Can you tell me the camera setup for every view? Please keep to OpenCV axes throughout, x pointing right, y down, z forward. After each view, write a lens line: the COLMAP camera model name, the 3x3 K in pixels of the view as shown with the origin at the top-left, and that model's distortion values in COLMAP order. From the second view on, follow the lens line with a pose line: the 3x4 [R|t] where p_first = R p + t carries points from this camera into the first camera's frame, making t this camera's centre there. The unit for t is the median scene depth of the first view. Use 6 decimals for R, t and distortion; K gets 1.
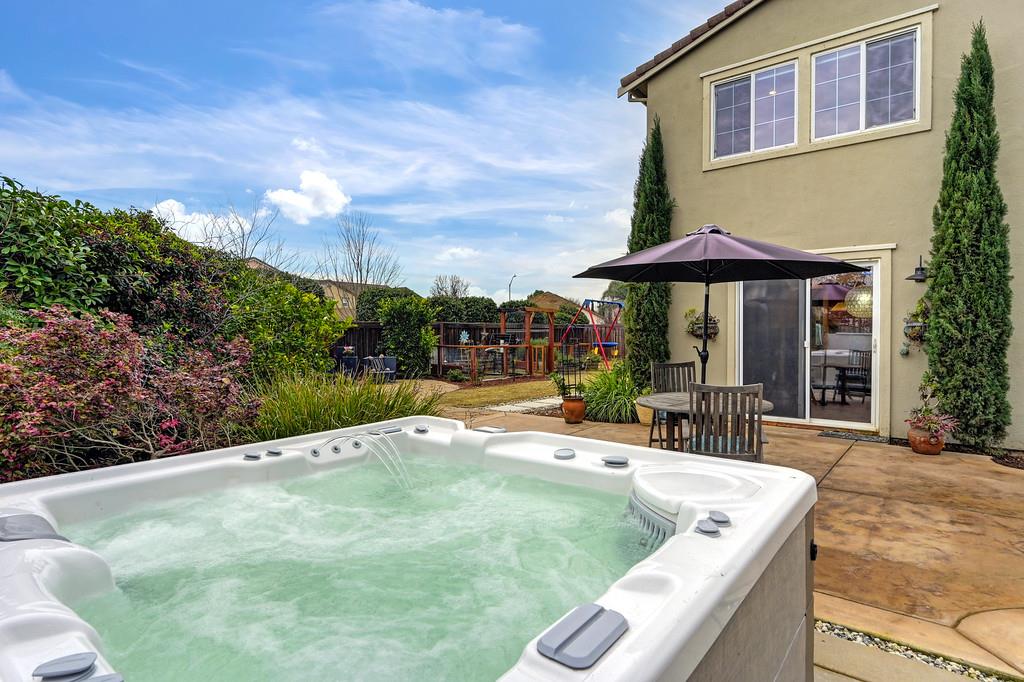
lens RADIAL K [[534.4, 0, 512.0], [0, 534.4, 341.0], [0, 0, 1]] dist [0.001202, 0.000406]
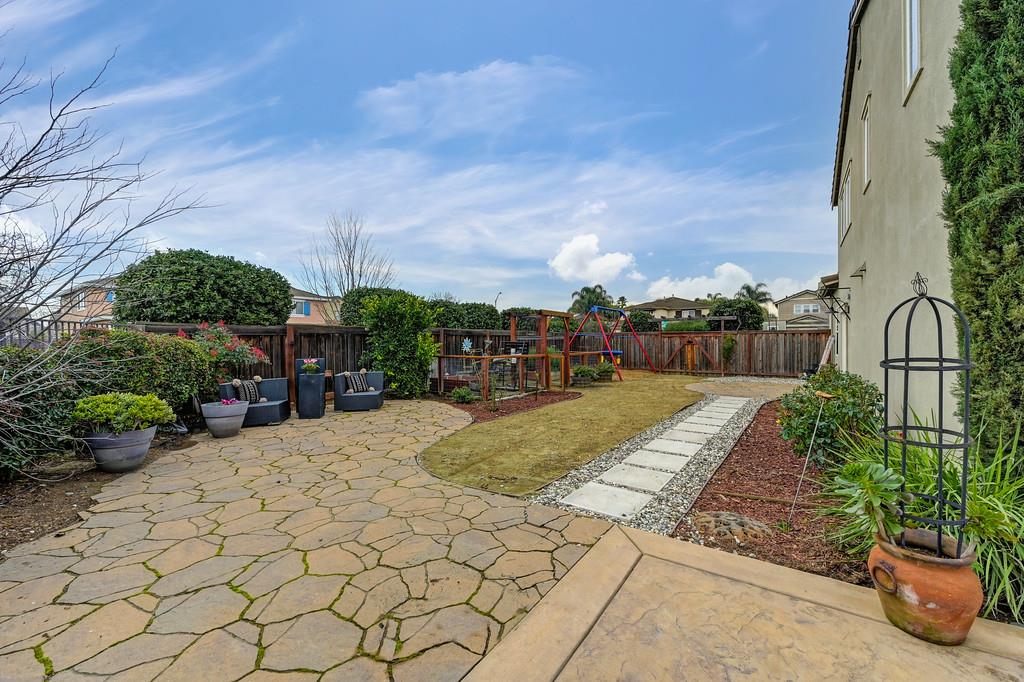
lens RADIAL K [[407.0, 0, 512.0], [0, 407.0, 341.0], [0, 0, 1]] dist [-0.000132, -0.000003]
pose [[0.998495, -0.000675, 0.054835, -0.057389], [0.001703, 0.999824, -0.018707, -0.002004], [-0.054813, 0.018772, 0.998320, 0.353888]]
